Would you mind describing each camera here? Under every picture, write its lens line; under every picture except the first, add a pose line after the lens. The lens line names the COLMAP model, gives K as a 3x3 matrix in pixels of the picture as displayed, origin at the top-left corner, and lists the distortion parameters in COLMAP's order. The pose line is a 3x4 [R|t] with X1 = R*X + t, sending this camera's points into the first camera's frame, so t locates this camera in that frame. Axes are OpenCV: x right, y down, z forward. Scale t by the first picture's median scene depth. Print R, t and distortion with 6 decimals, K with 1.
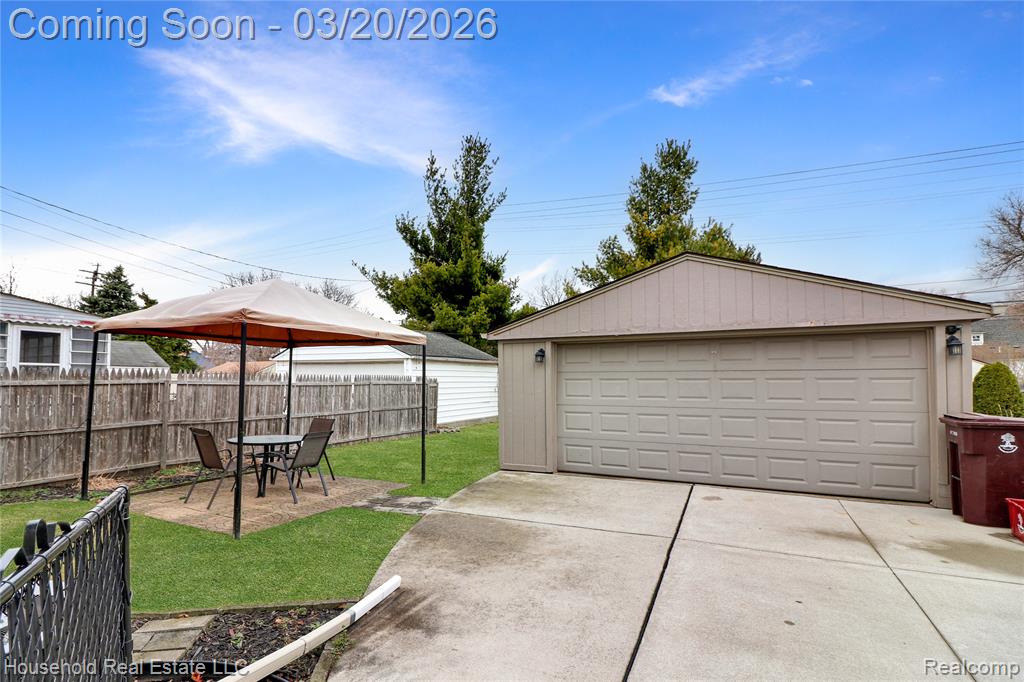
lens RADIAL K [[481.5, 0, 512.0], [0, 481.5, 341.0], [0, 0, 1]] dist [-0.015245, -0.001375]
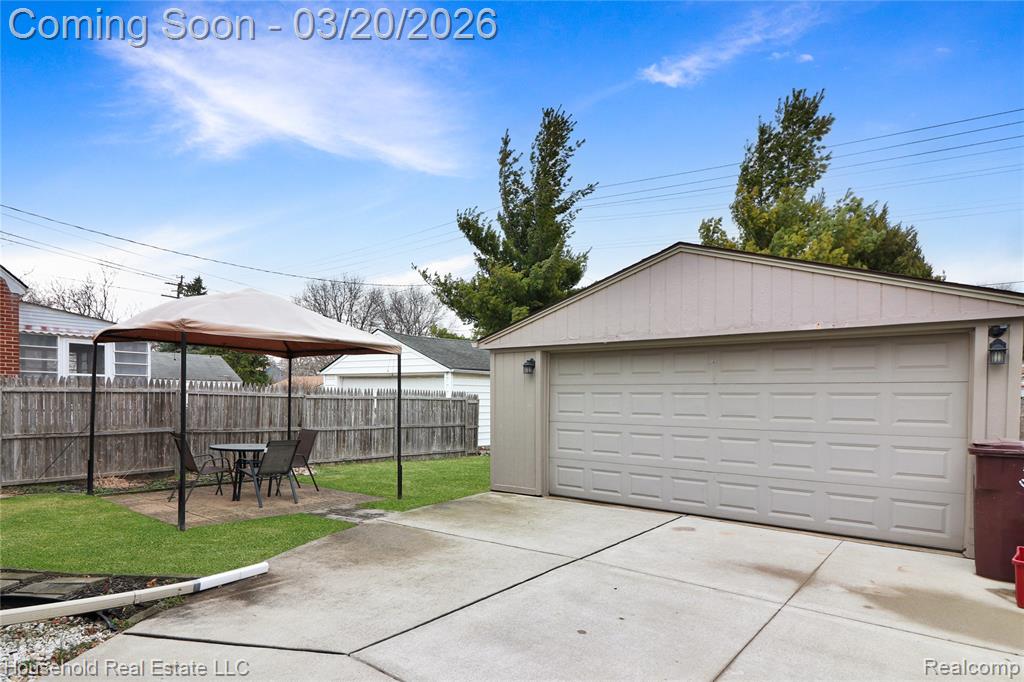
lens RADIAL K [[578.3, 0, 511.5], [0, 578.3, 384.9], [0, 0, 1]] dist [-0.007942, -0.000011]
pose [[0.975397, 0.008526, -0.220290, 0.268850], [0.002934, 0.998661, 0.051645, 0.009388], [0.220436, -0.051020, 0.974066, -0.061215]]
